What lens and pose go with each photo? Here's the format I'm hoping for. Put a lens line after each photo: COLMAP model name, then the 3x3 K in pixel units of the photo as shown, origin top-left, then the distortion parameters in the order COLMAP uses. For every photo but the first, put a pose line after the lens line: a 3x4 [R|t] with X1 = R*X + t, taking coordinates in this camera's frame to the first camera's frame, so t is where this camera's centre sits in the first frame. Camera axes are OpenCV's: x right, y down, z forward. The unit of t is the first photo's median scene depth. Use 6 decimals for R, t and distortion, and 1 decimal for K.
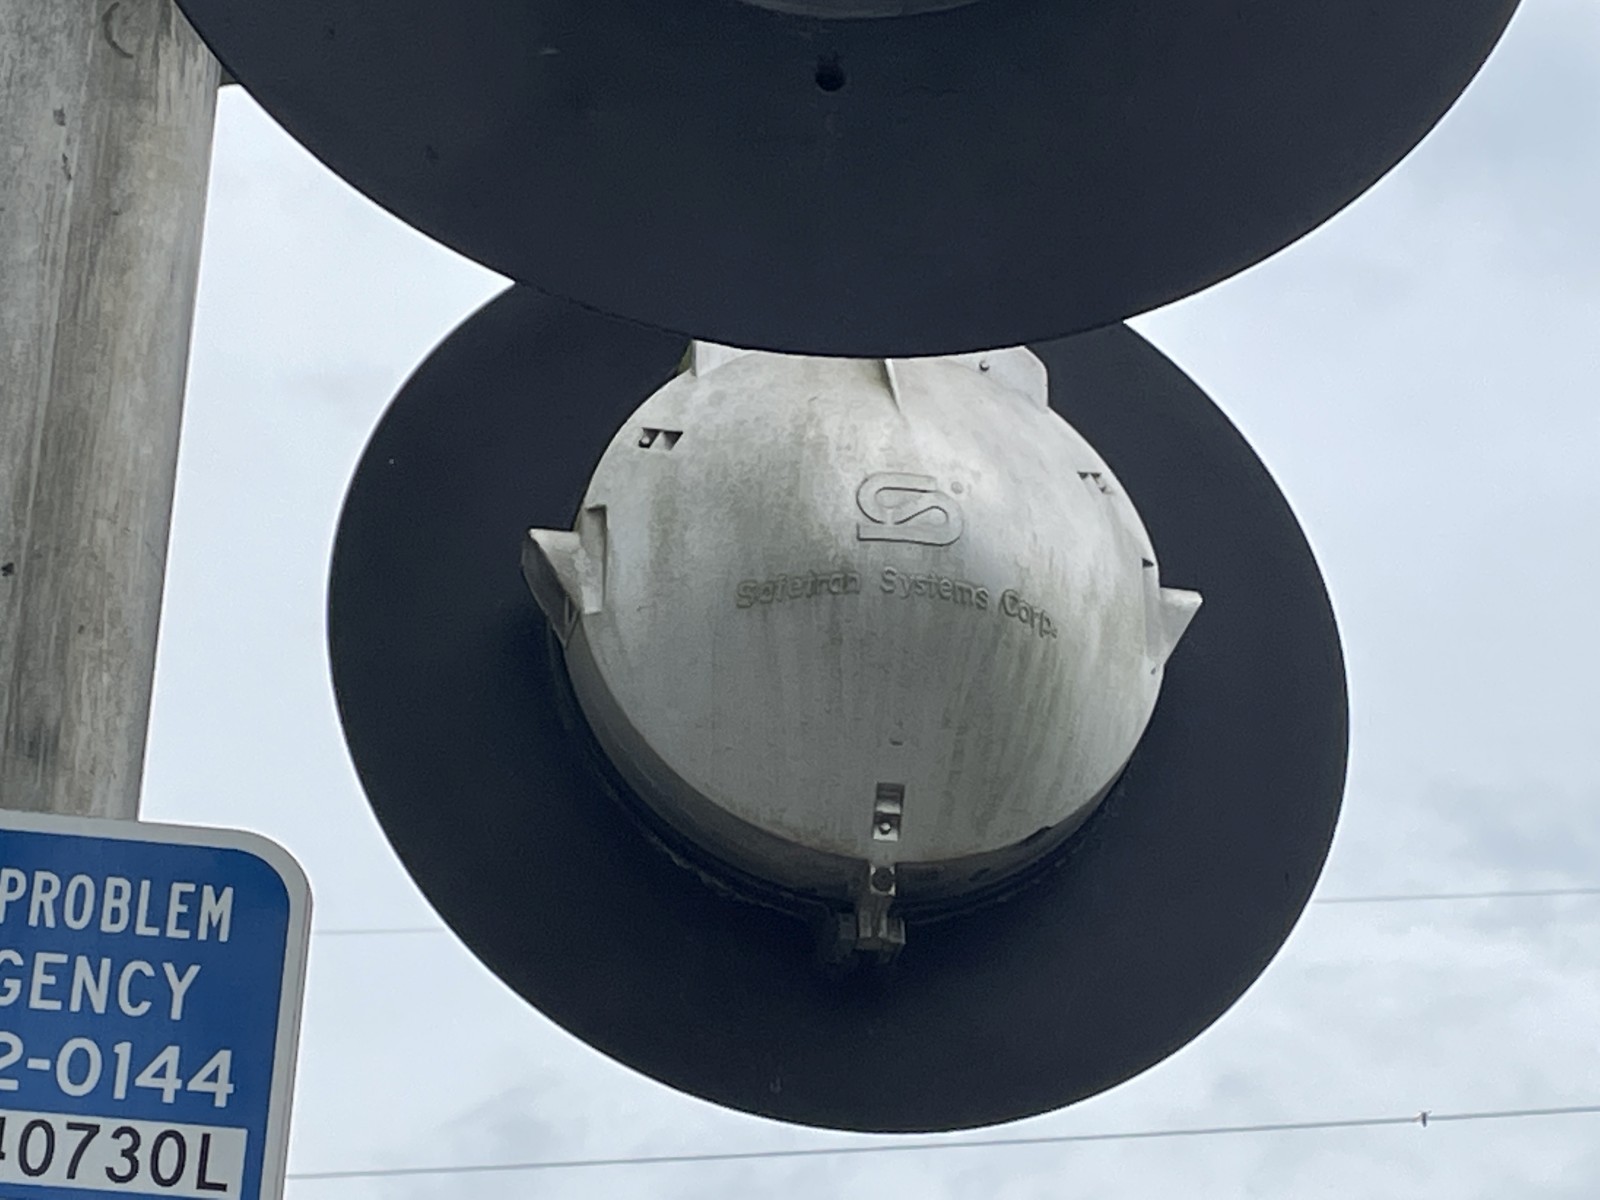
lens RADIAL K [[4442.3, 0, 800.8], [0, 4442.3, 571.9], [0, 0, 1]] dist [0.124279, 0.199269]
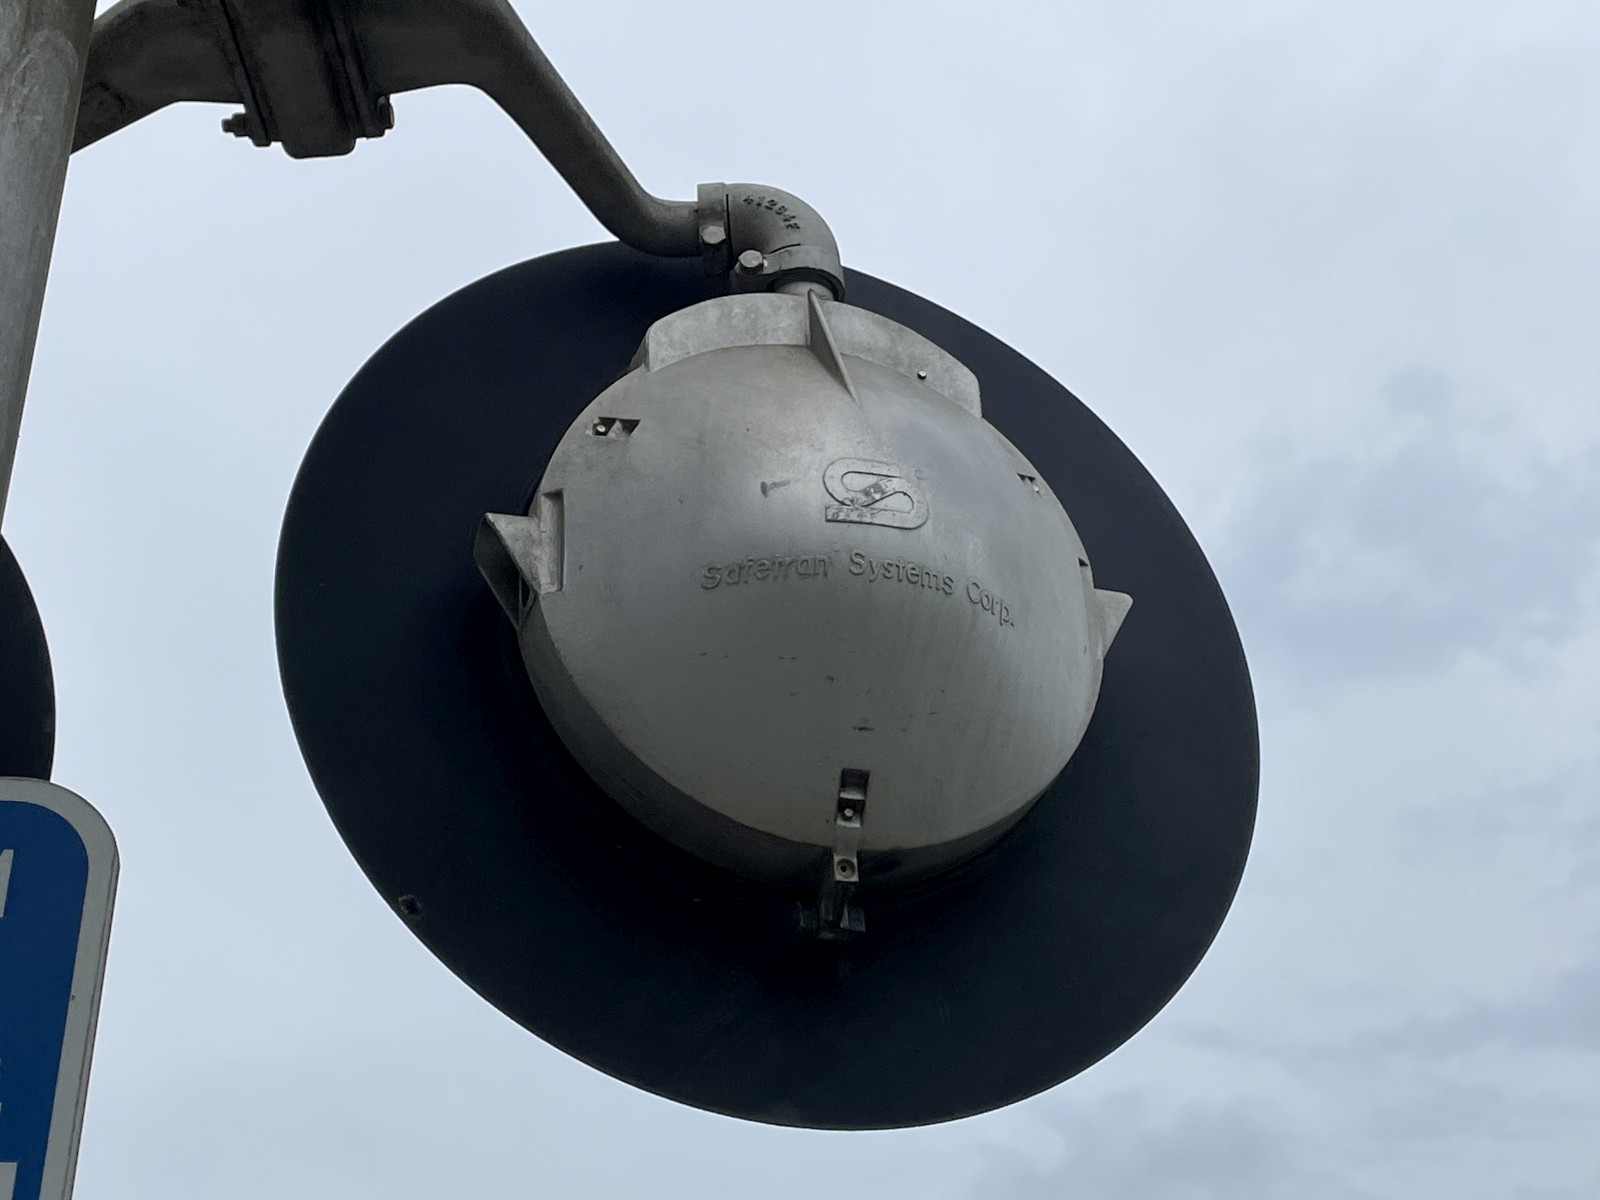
lens RADIAL K [[2581.7, 0, 800.0], [0, 2581.7, 600.0], [0, 0, 1]] dist [0.030139, 0.010068]
pose [[0.995366, 0.018843, 0.094295, -0.045723], [-0.015457, 0.999214, -0.036503, 0.030619], [-0.094909, 0.034876, 0.994875, 0.422840]]
